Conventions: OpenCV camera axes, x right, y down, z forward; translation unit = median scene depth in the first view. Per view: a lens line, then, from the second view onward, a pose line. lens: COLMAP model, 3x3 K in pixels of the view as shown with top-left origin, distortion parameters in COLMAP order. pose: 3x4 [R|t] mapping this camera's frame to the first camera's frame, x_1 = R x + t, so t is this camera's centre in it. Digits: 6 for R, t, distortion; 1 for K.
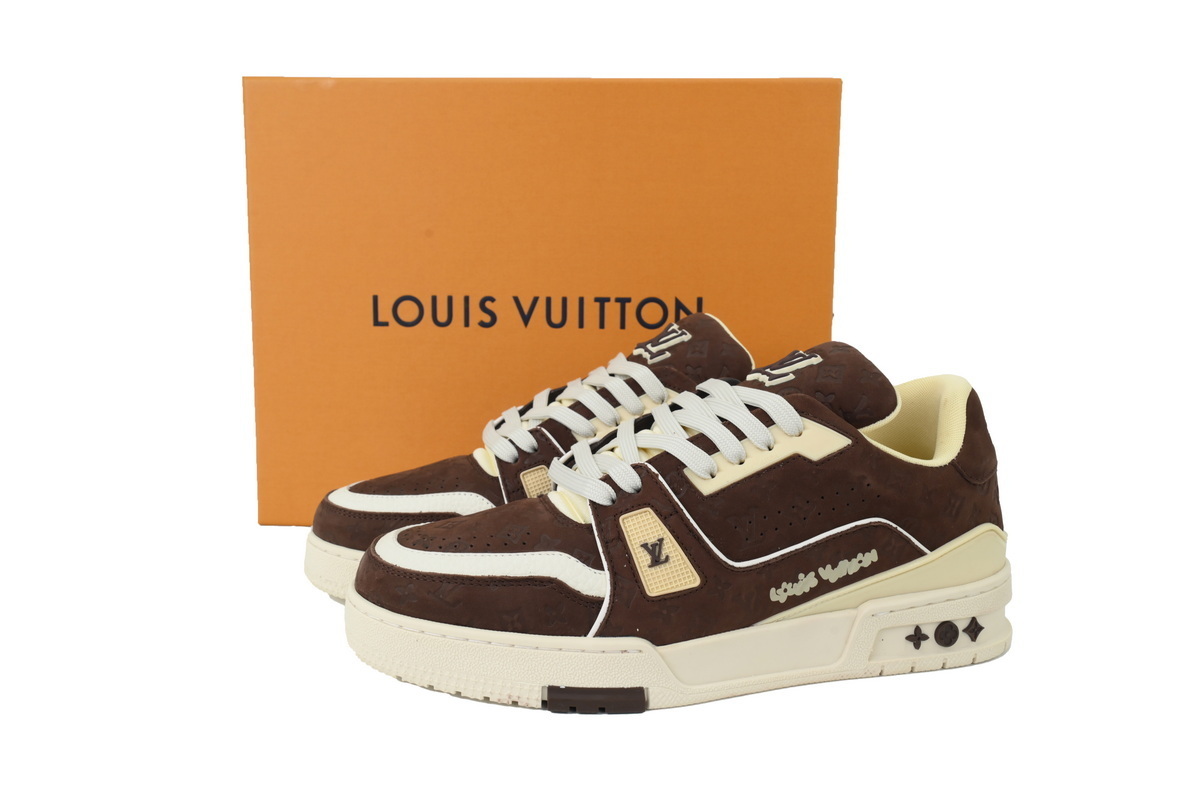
lens RADIAL K [[976.5, 0, 600.0], [0, 976.5, 400.0], [0, 0, 1]] dist [-0.004041, 0.001663]
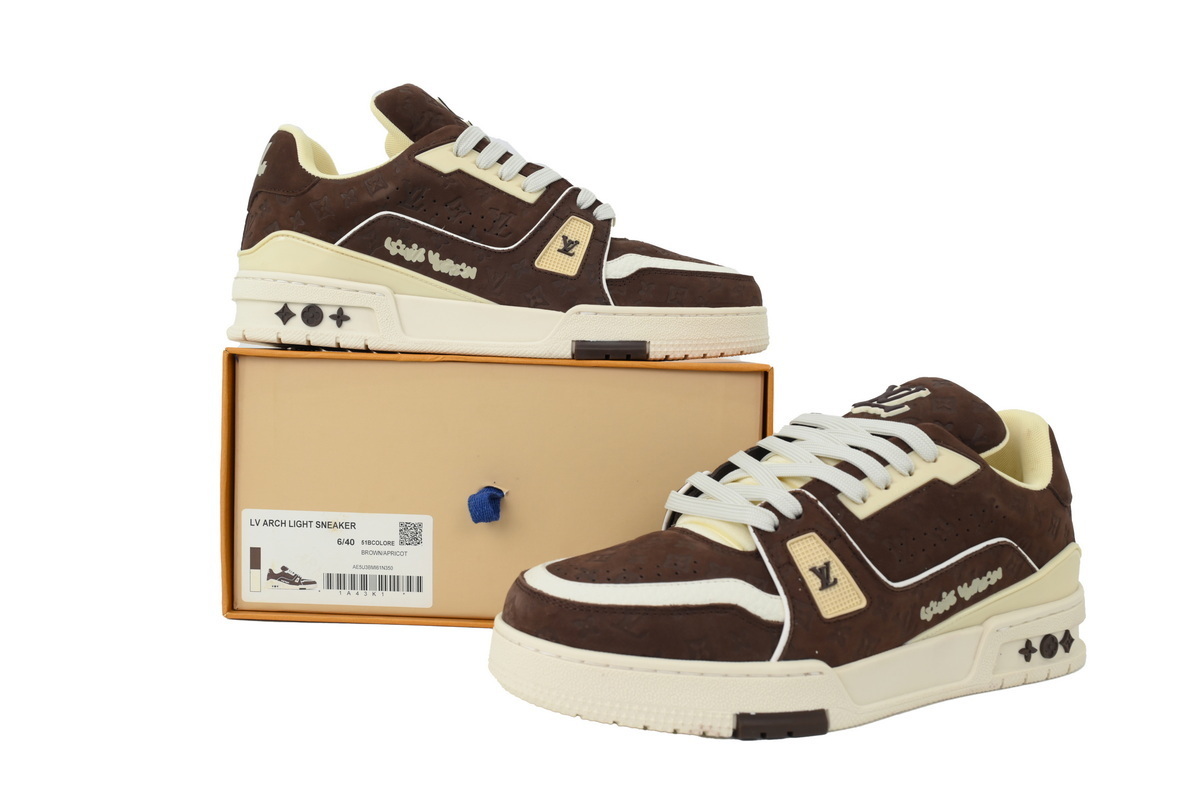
lens RADIAL K [[976.5, 0, 600.0], [0, 976.5, 400.0], [0, 0, 1]] dist [-0.004041, 0.001663]
pose [[0.978954, 0.002018, 0.204070, -0.379555], [0.011748, 0.997735, -0.066227, 0.036702], [-0.203742, 0.067231, 0.976714, 0.033139]]
